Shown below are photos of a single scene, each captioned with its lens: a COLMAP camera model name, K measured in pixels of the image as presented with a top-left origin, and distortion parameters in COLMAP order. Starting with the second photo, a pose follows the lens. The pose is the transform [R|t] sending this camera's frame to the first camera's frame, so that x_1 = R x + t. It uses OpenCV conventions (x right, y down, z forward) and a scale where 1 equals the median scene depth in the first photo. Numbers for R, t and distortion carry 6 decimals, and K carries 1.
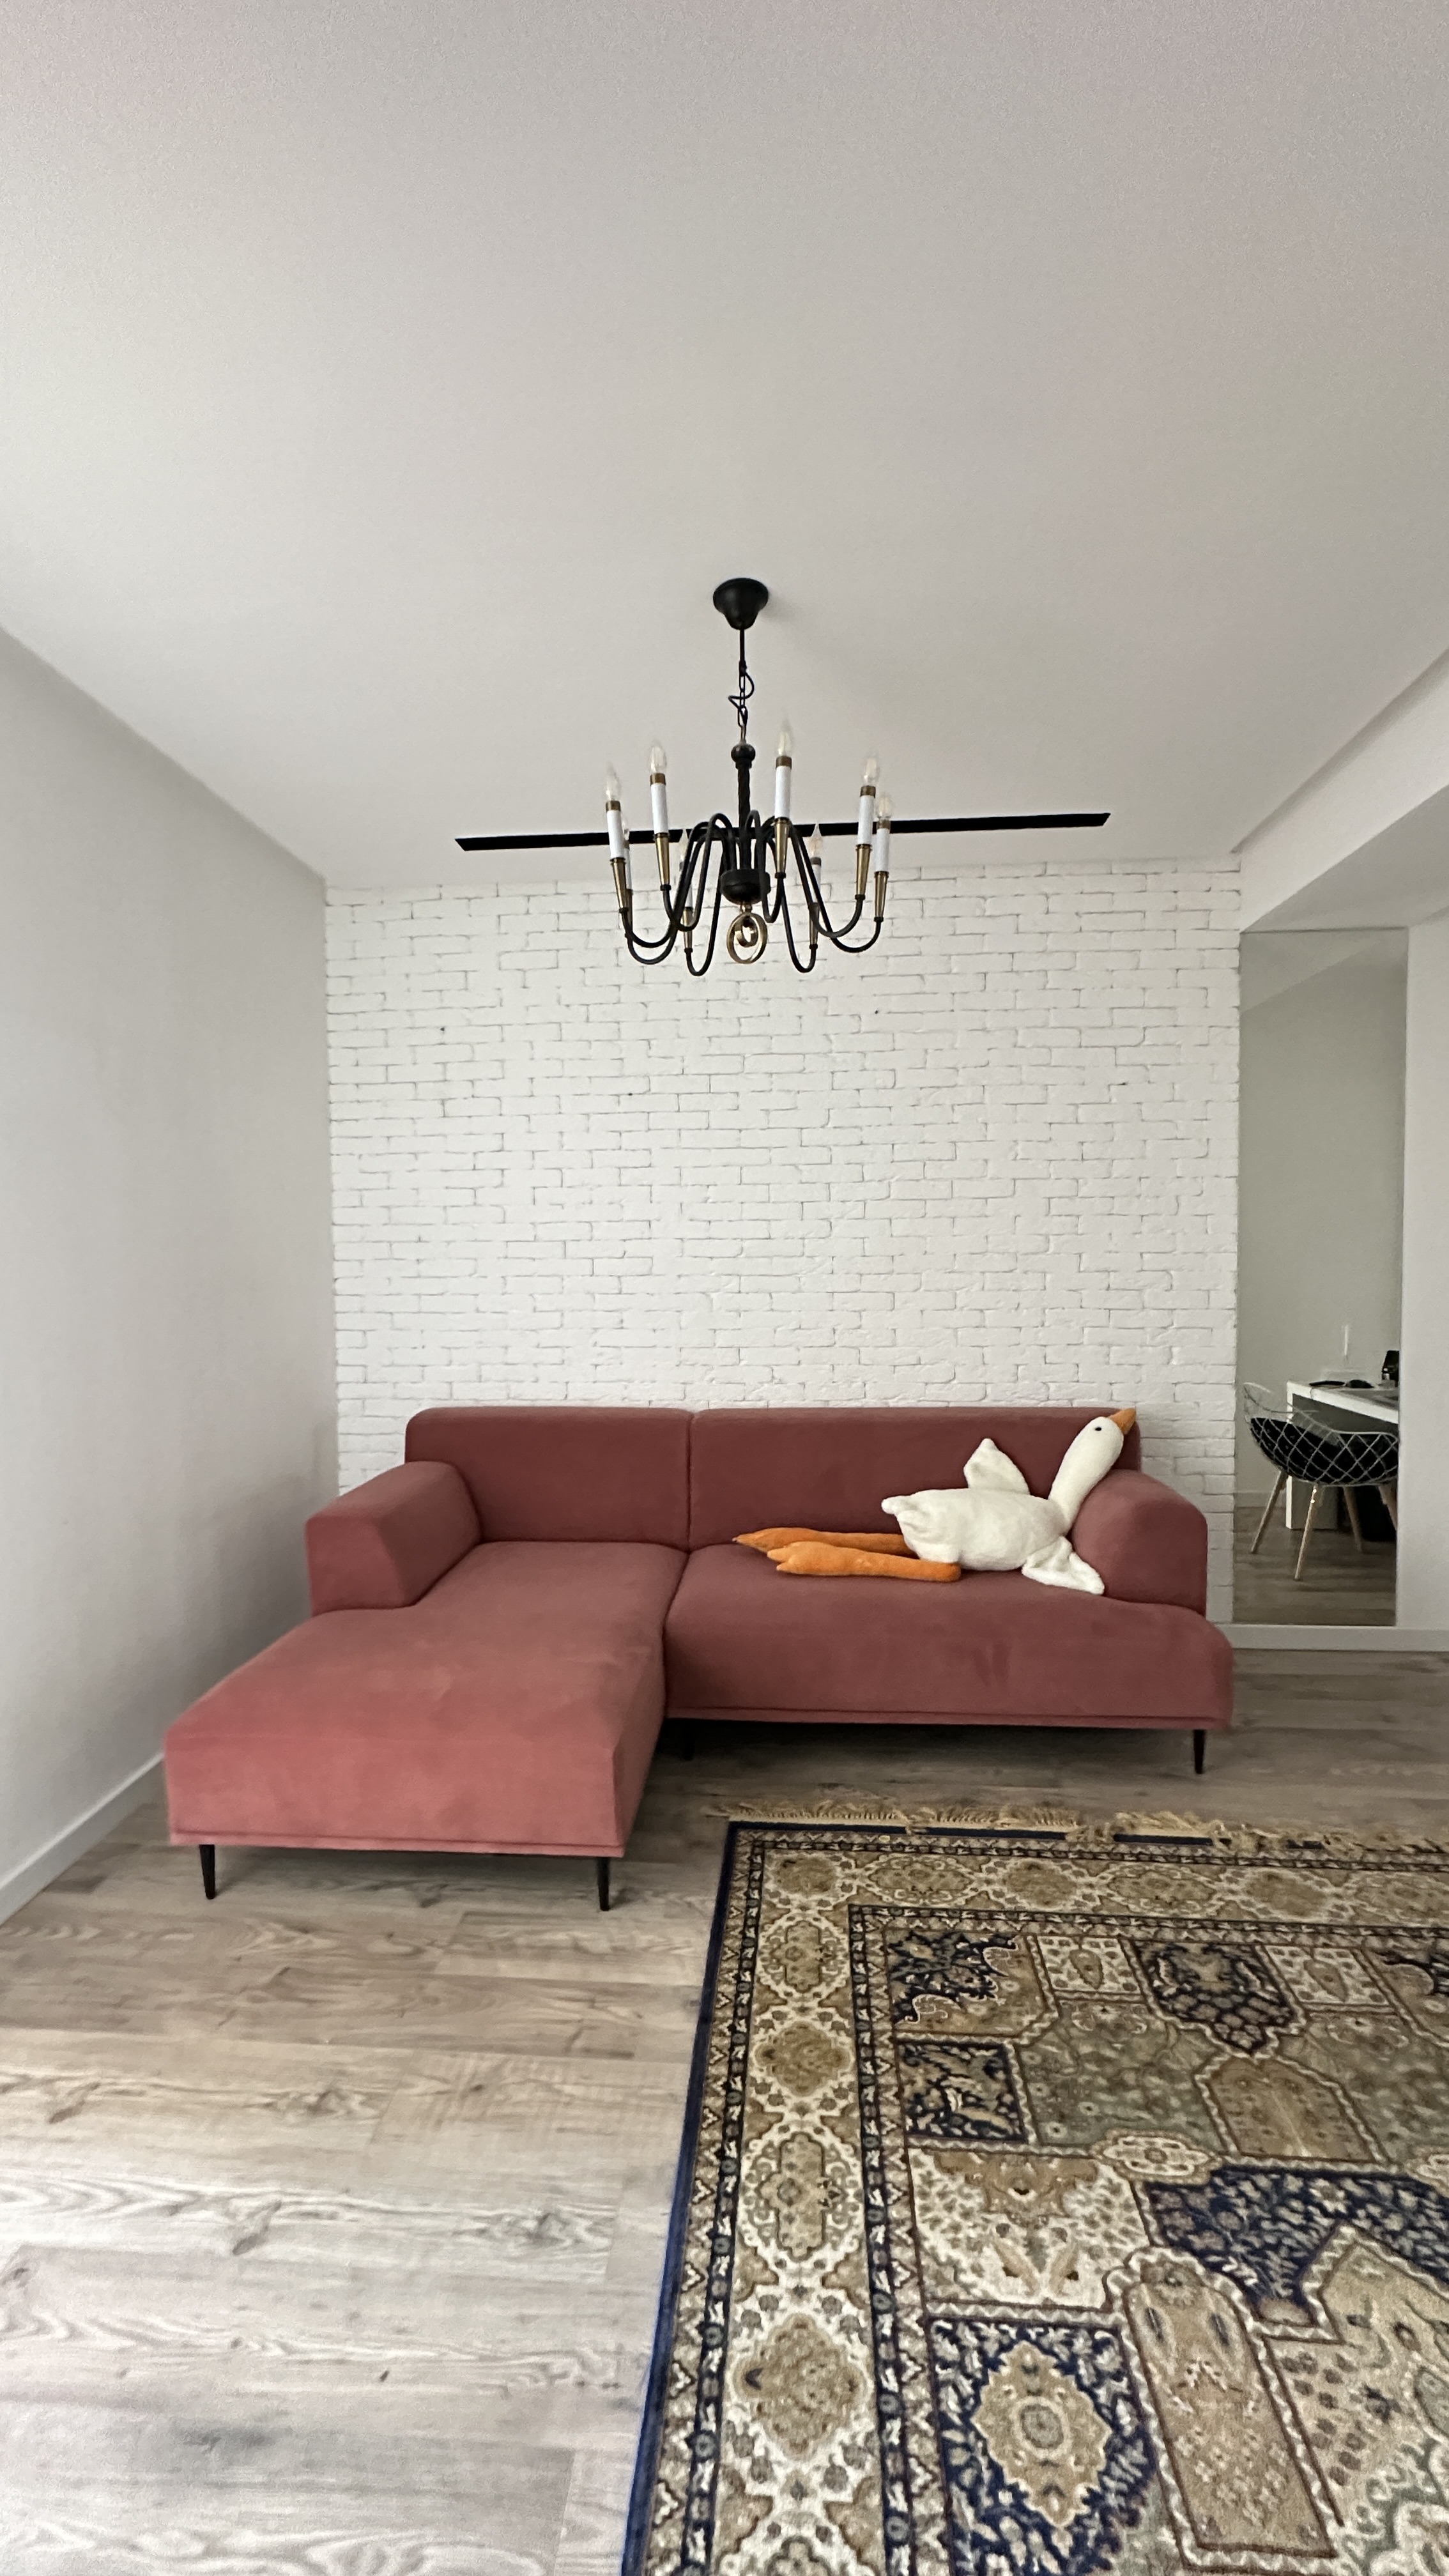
lens RADIAL K [[1021.7, 0, 730.4], [0, 1021.7, 1289.5], [0, 0, 1]] dist [-0.000105, 0.001075]
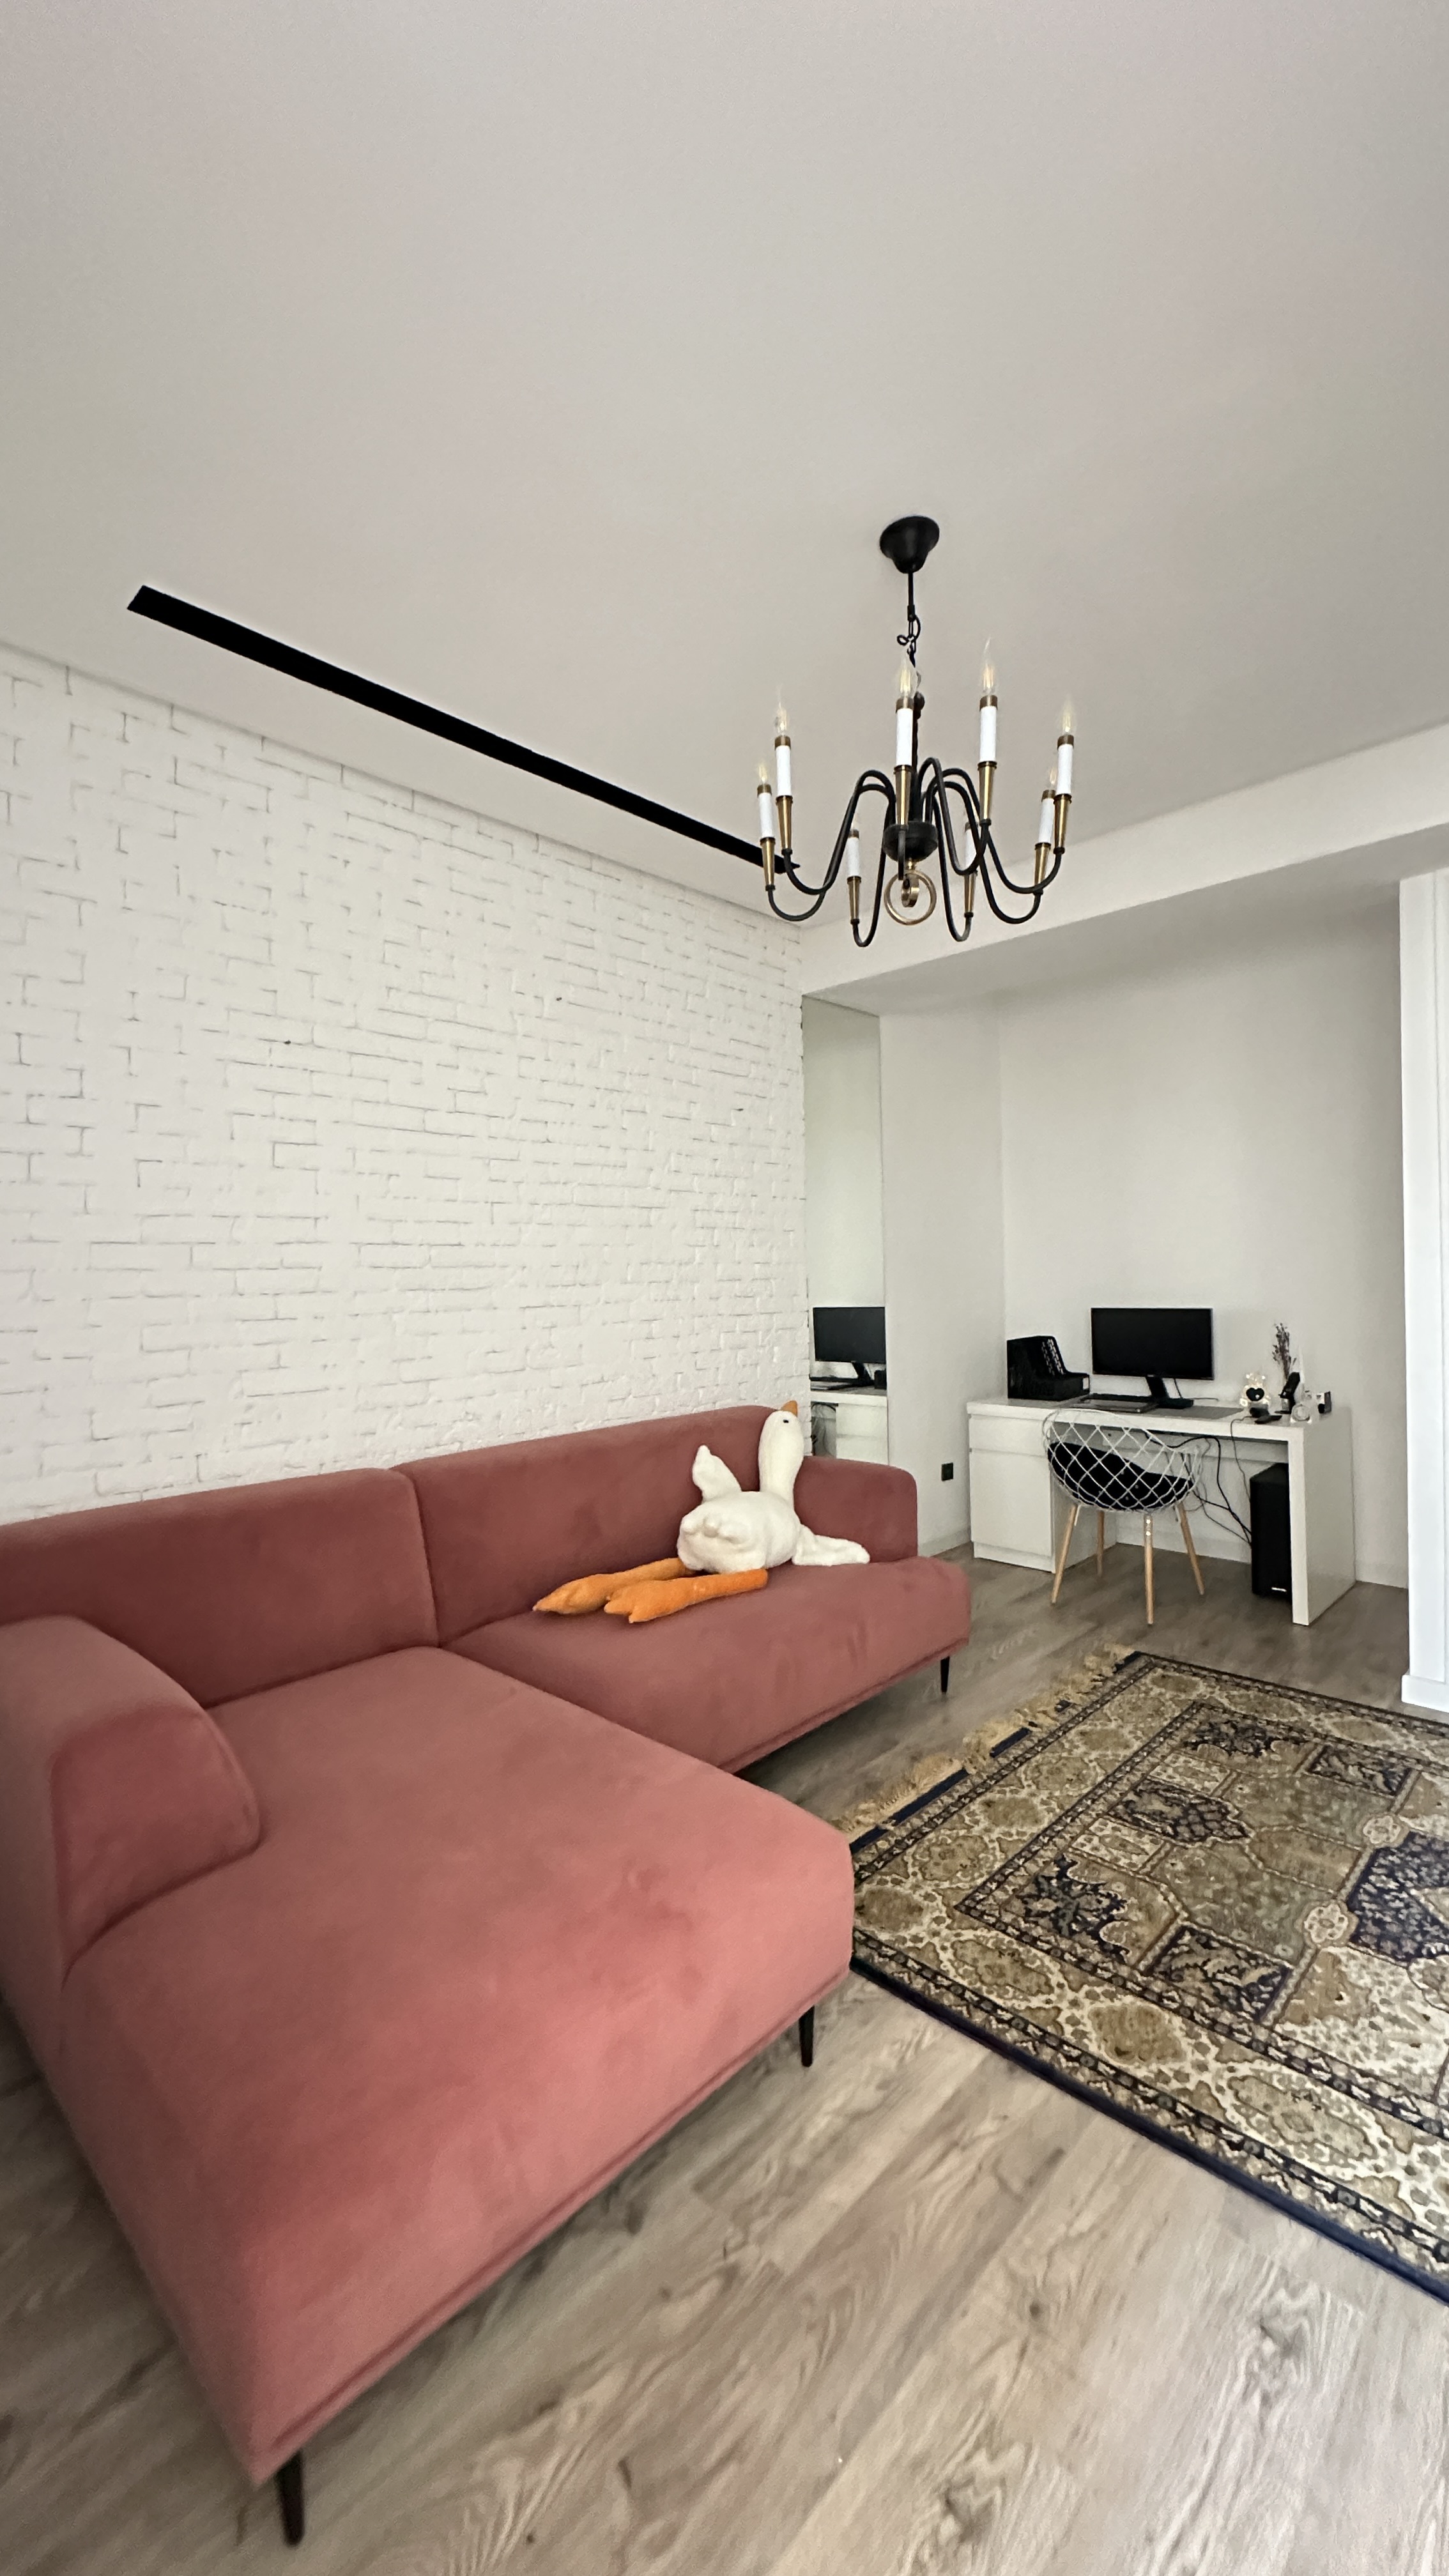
lens RADIAL K [[1021.7, 0, 726.7], [0, 1021.7, 1283.9], [0, 0, 1]] dist [-0.000105, 0.001075]
pose [[0.637957, -0.012275, 0.769974, -0.742897], [0.048692, 0.998515, -0.024426, 0.020217], [-0.768531, 0.053074, 0.637607, 0.498371]]
